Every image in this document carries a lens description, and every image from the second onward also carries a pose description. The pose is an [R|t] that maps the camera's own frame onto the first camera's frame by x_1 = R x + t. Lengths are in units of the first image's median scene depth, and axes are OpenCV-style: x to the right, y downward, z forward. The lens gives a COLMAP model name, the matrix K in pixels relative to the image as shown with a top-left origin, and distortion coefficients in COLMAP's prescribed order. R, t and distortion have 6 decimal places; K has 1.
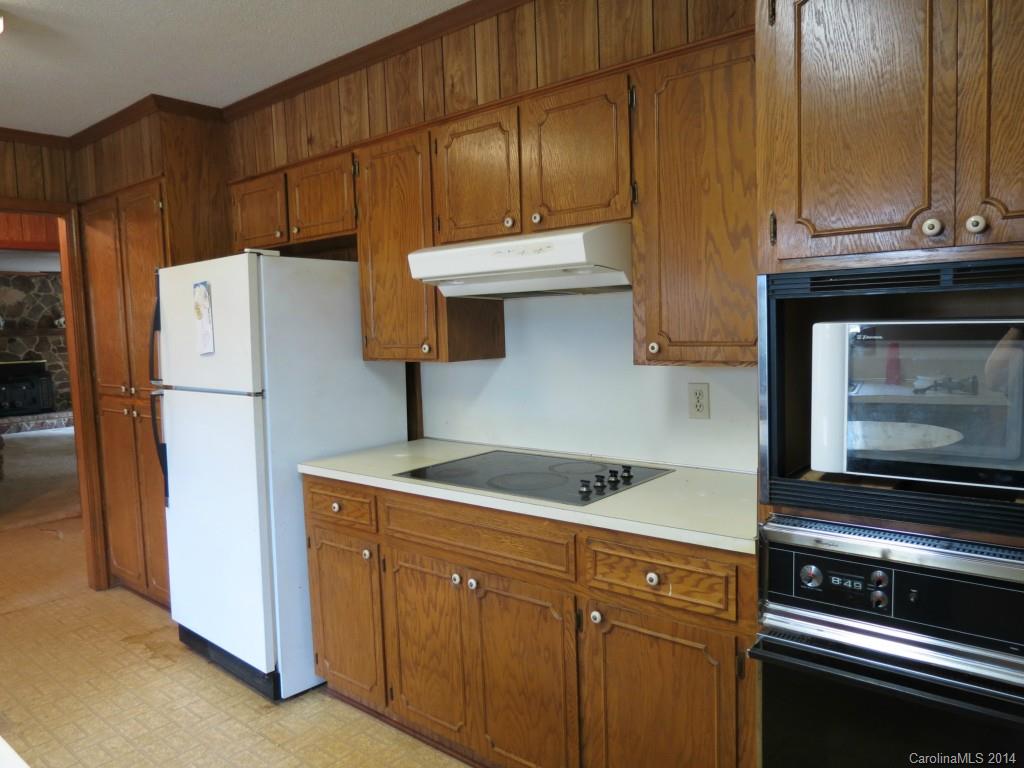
lens RADIAL K [[741.5, 0, 511.8], [0, 741.5, 386.5], [0, 0, 1]] dist [-0.001879, 0.000293]
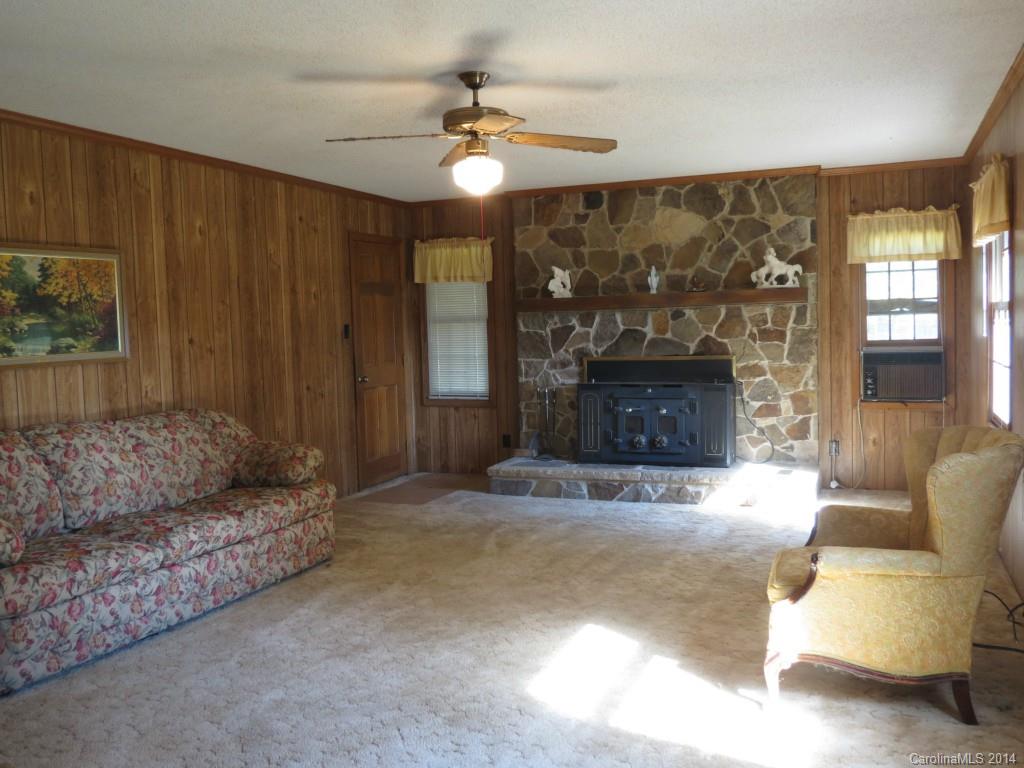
lens RADIAL K [[903.8, 0, 511.0], [0, 903.8, 378.6], [0, 0, 1]] dist [-0.051502, 0.030638]
pose [[0.320670, 0.077246, -0.944036, -0.124275], [-0.060669, 0.996297, 0.060914, -0.048238], [0.945246, 0.037741, 0.324169, 0.681168]]
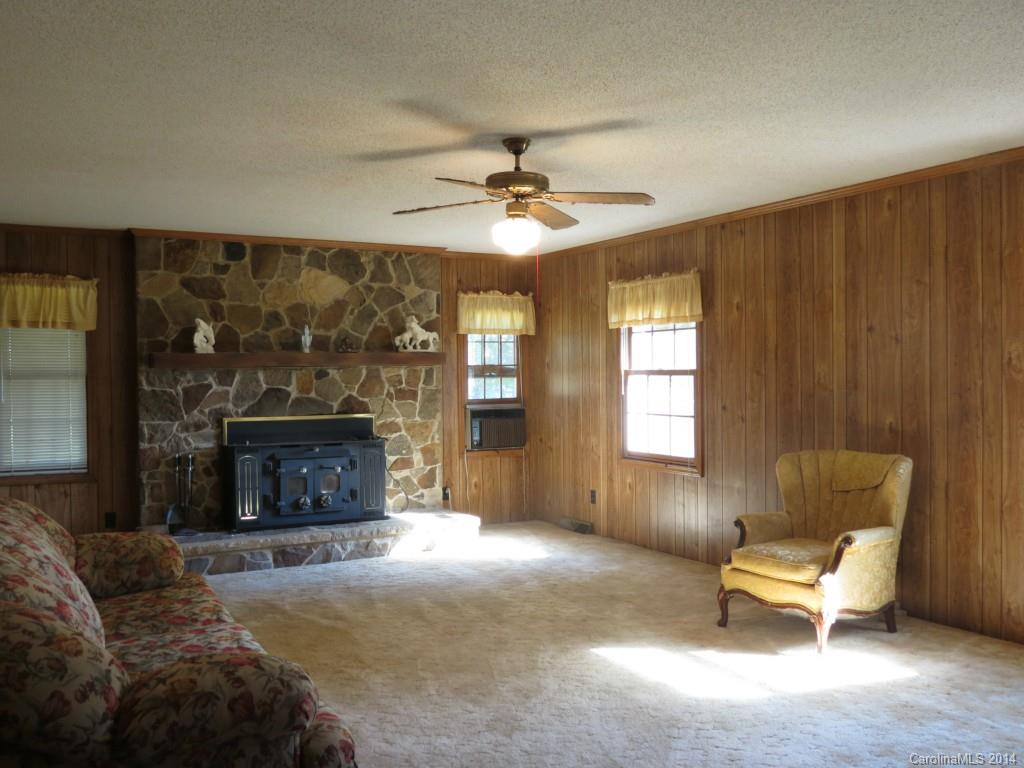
lens RADIAL K [[903.8, 0, 510.6], [0, 903.8, 384.0], [0, 0, 1]] dist [-0.051502, 0.030638]
pose [[0.938677, 0.024160, -0.343949, -0.330865], [-0.046441, 0.997311, -0.056689, -0.025613], [0.341655, 0.069186, 0.937275, 0.451482]]
